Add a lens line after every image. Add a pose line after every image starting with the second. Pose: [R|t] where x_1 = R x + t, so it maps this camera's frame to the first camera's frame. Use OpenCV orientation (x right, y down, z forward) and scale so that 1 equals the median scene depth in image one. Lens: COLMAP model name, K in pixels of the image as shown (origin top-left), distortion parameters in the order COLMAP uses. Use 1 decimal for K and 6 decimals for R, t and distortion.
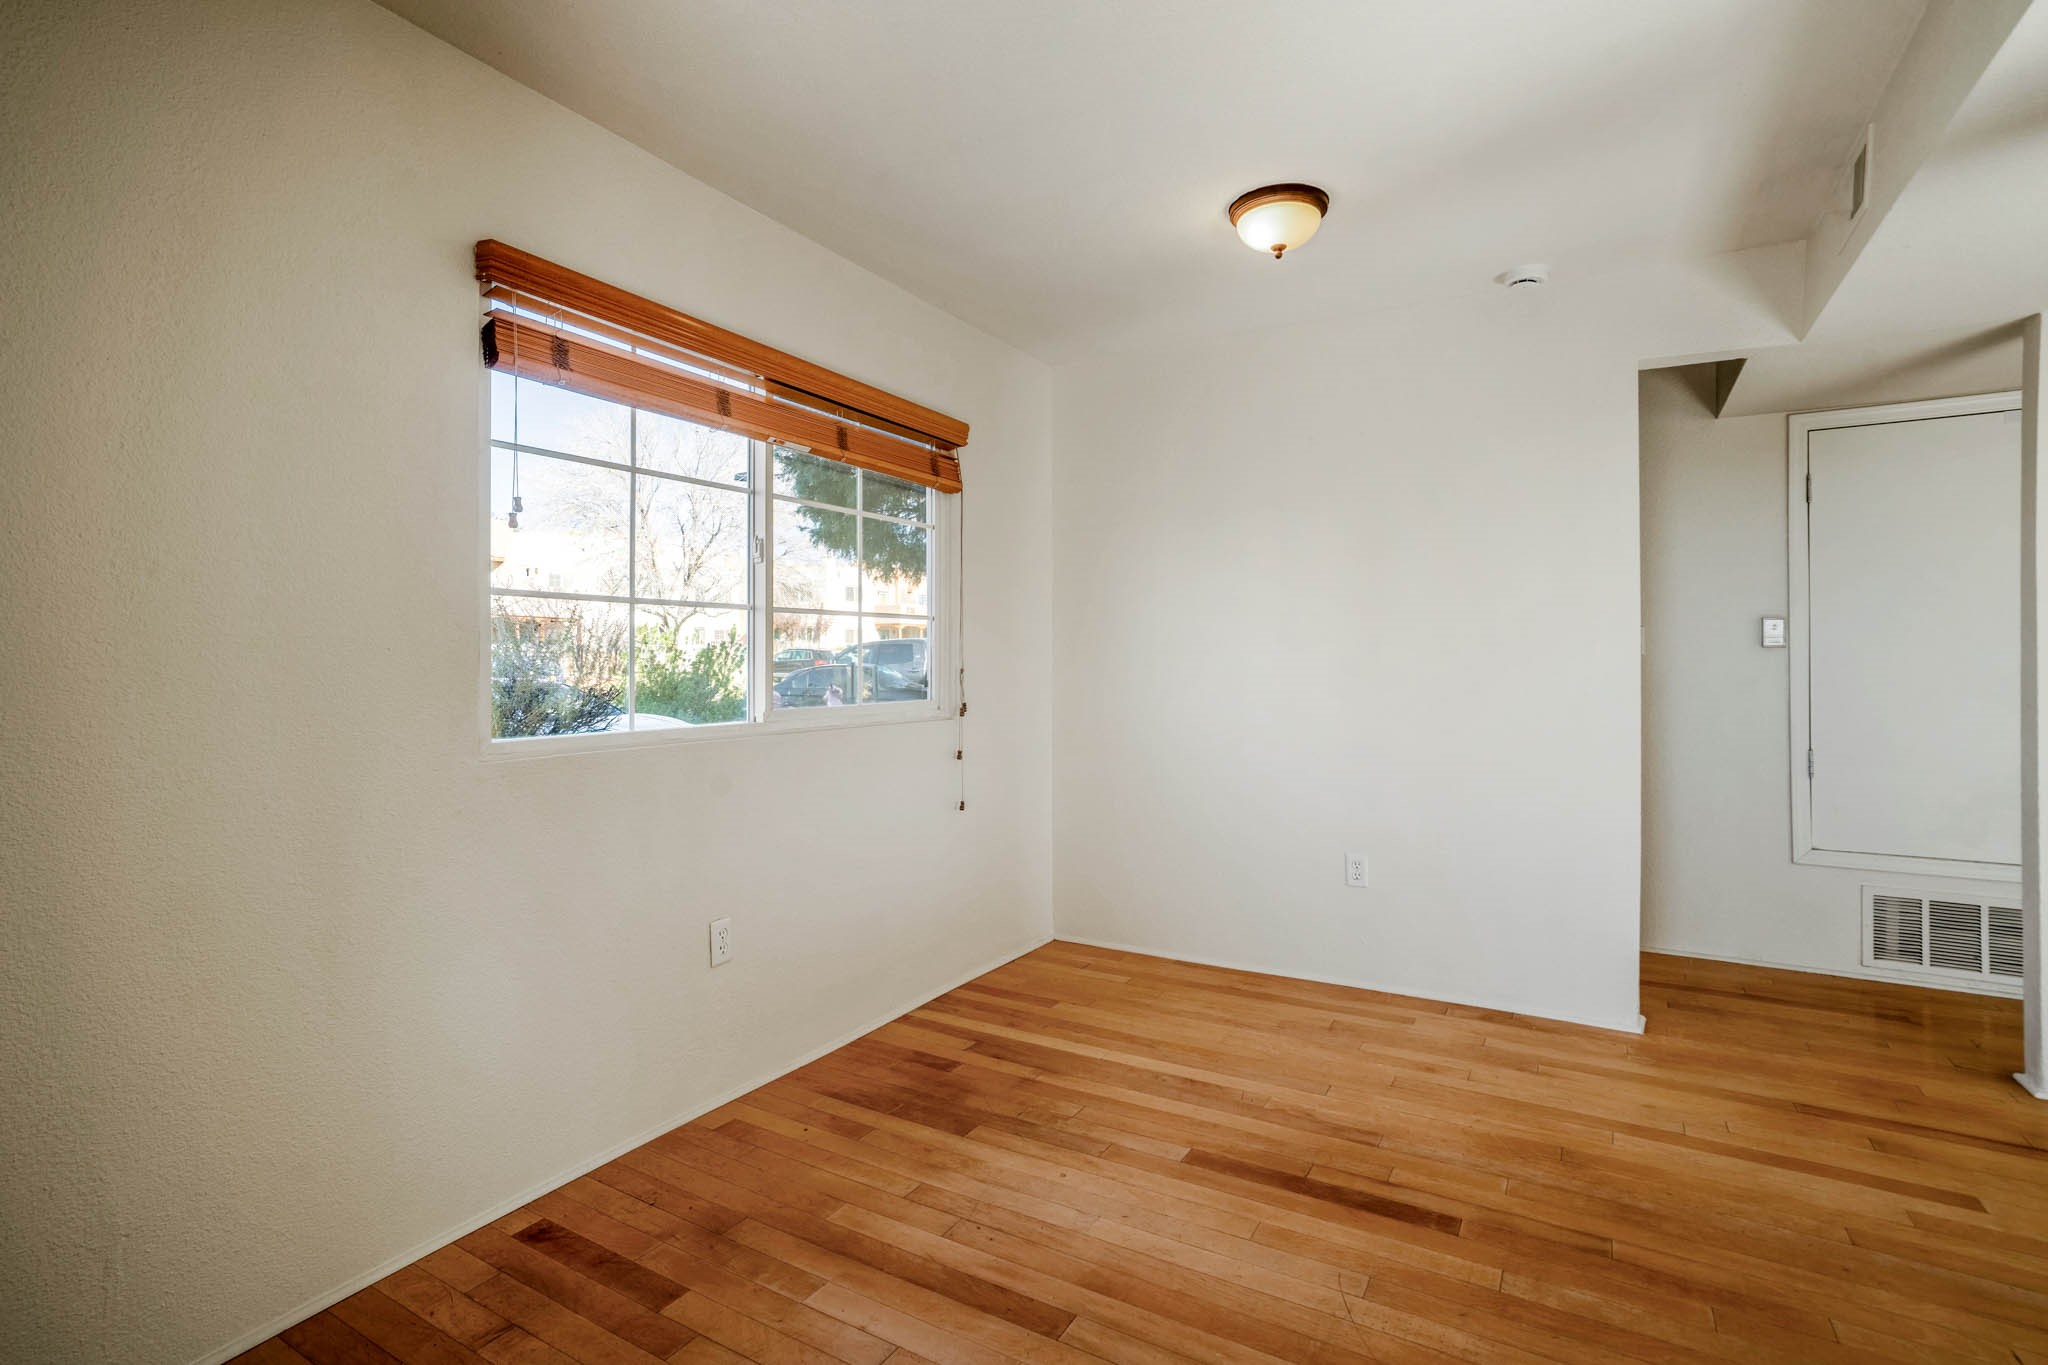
lens RADIAL K [[971.6, 0, 1012.9], [0, 971.6, 670.1], [0, 0, 1]] dist [-0.010482, 0.003313]
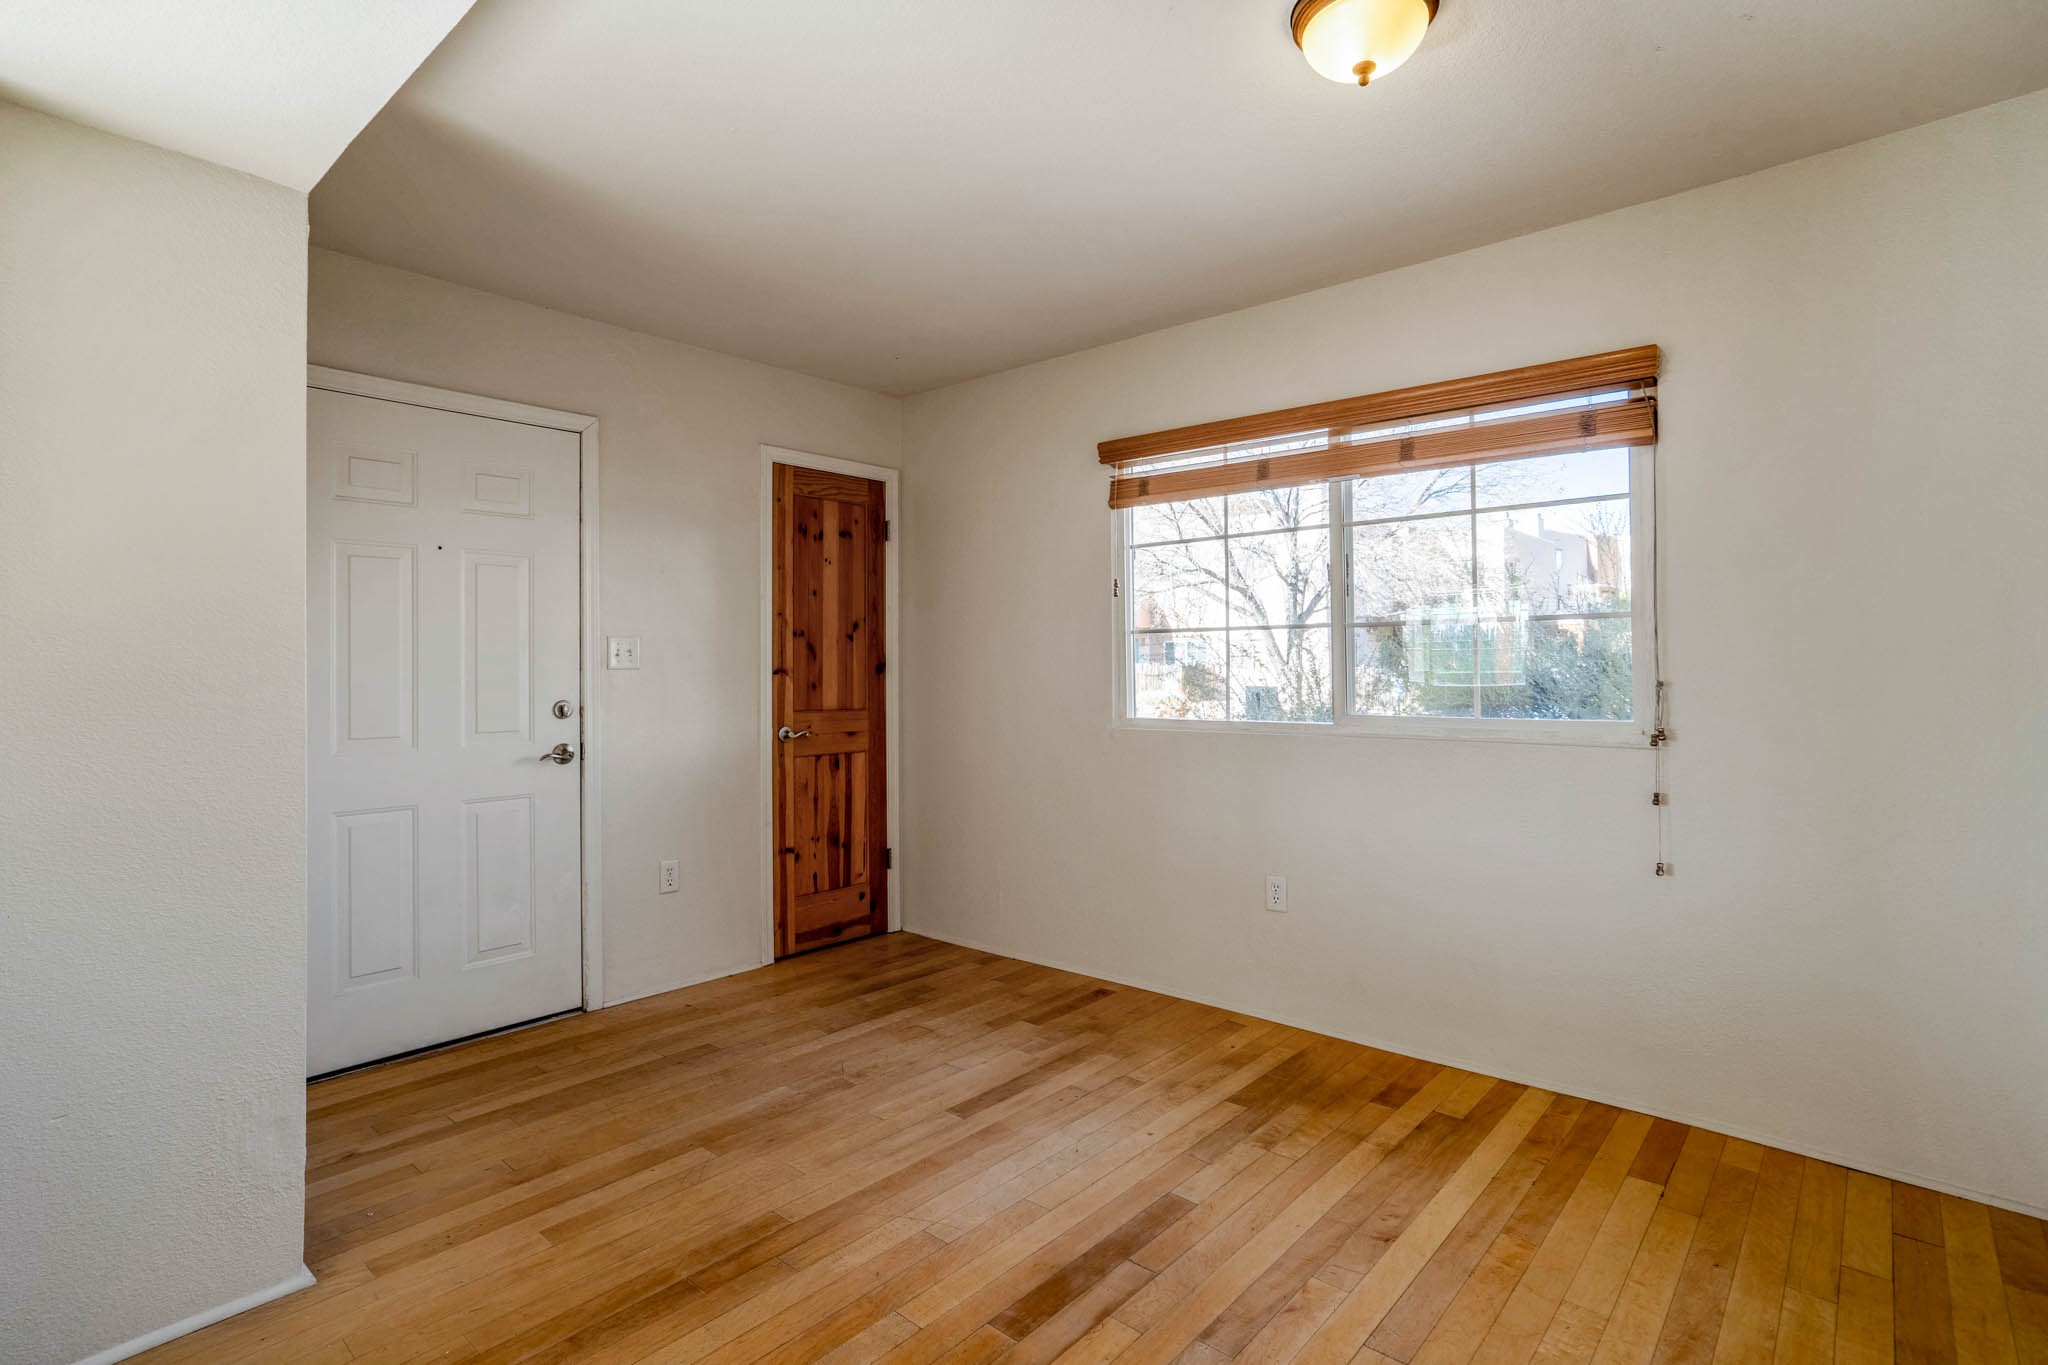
lens RADIAL K [[955.7, 0, 1023.8], [0, 955.7, 663.9], [0, 0, 1]] dist [-0.023414, 0.010911]
pose [[-0.159890, -0.003594, -0.987128, 1.059921], [0.001631, 0.999991, -0.003905, -0.018351], [0.987134, -0.002235, -0.159883, 0.939788]]
